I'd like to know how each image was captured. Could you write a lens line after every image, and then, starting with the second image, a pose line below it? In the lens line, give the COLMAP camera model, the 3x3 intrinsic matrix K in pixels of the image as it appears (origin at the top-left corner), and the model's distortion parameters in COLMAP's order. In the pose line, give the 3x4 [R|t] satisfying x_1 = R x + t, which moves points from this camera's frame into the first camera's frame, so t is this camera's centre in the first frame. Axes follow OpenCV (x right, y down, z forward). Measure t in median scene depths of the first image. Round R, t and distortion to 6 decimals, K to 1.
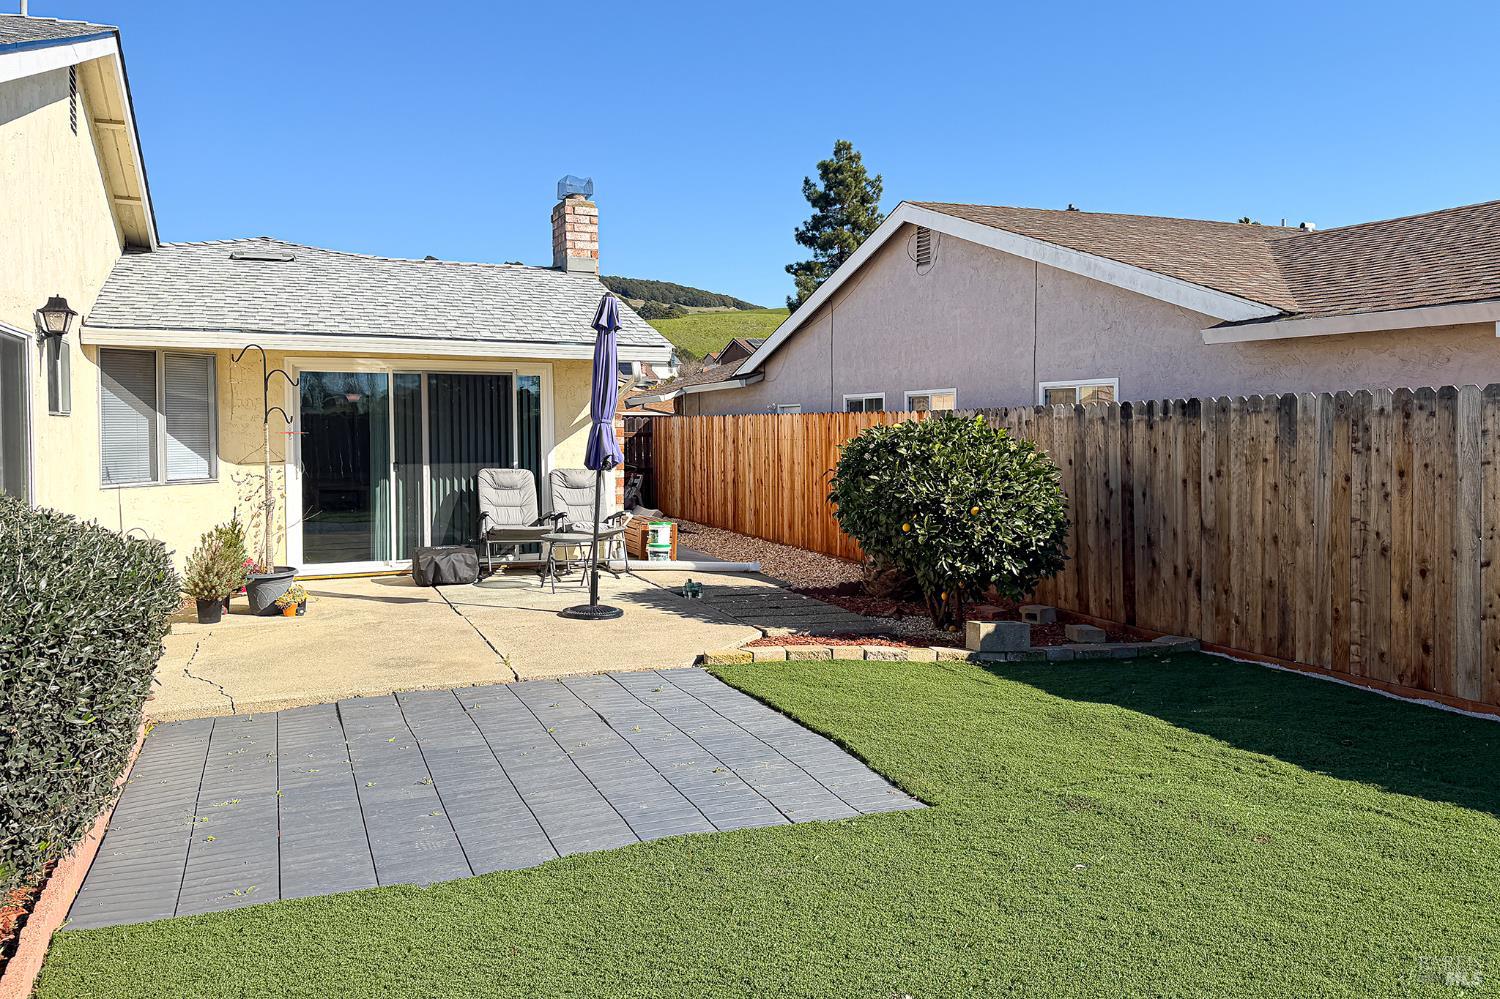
lens RADIAL K [[1049.7, 0, 743.0], [0, 1049.7, 485.7], [0, 0, 1]] dist [0.069392, -0.128613]
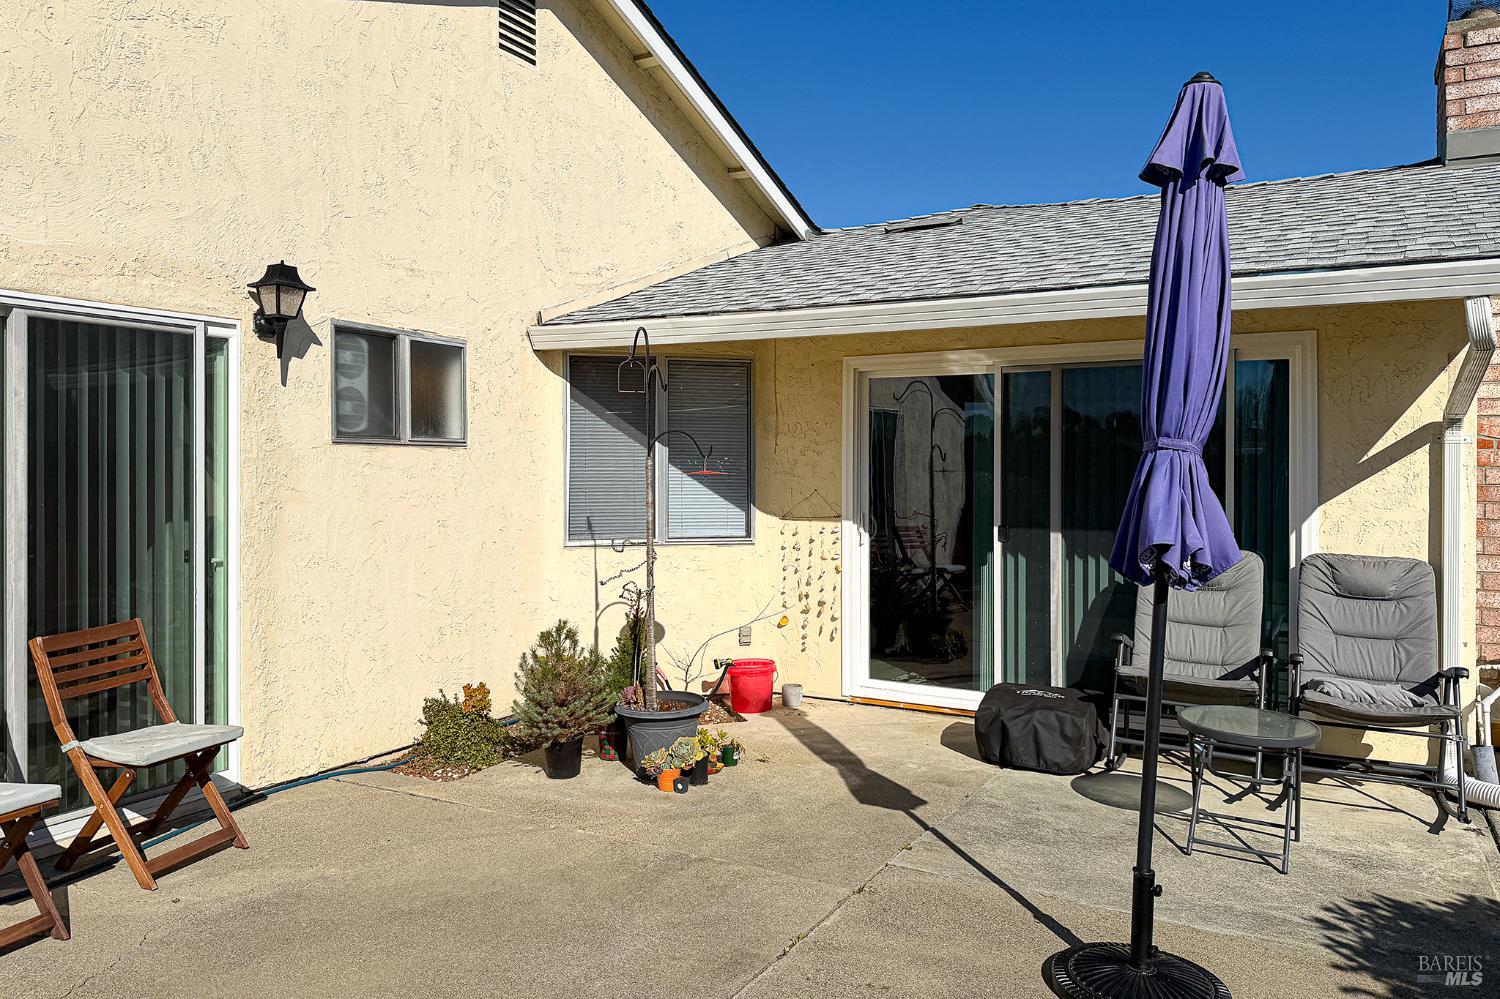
lens RADIAL K [[1125.1, 0, 645.0], [0, 1125.1, 477.8], [0, 0, 1]] dist [0.003934, -0.000437]
pose [[0.612343, 0.012206, -0.790498, 0.047237], [-0.050407, 0.998449, -0.023630, -0.030846], [0.788984, 0.054317, 0.612009, 0.607545]]
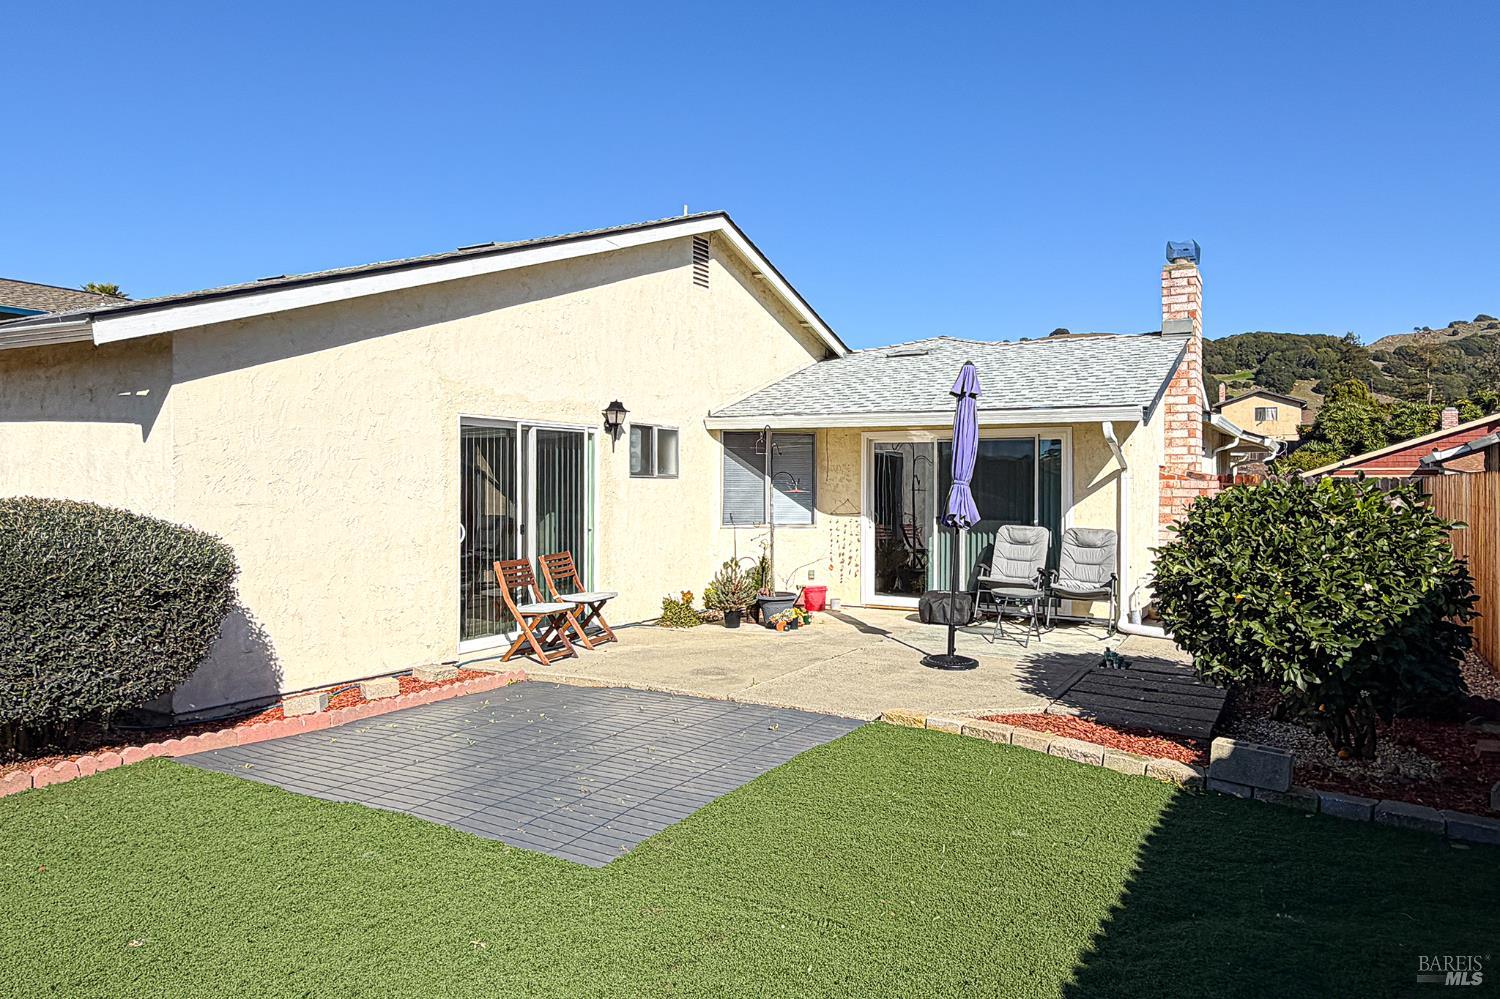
lens RADIAL K [[920.0, 0, 751.8], [0, 920.0, 480.2], [0, 0, 1]] dist [-0.002210, -0.000114]
pose [[0.642761, 0.000859, -0.766066, 0.420590], [-0.050296, 0.997889, -0.041082, -0.013398], [0.764414, 0.064936, 0.641447, 0.232310]]
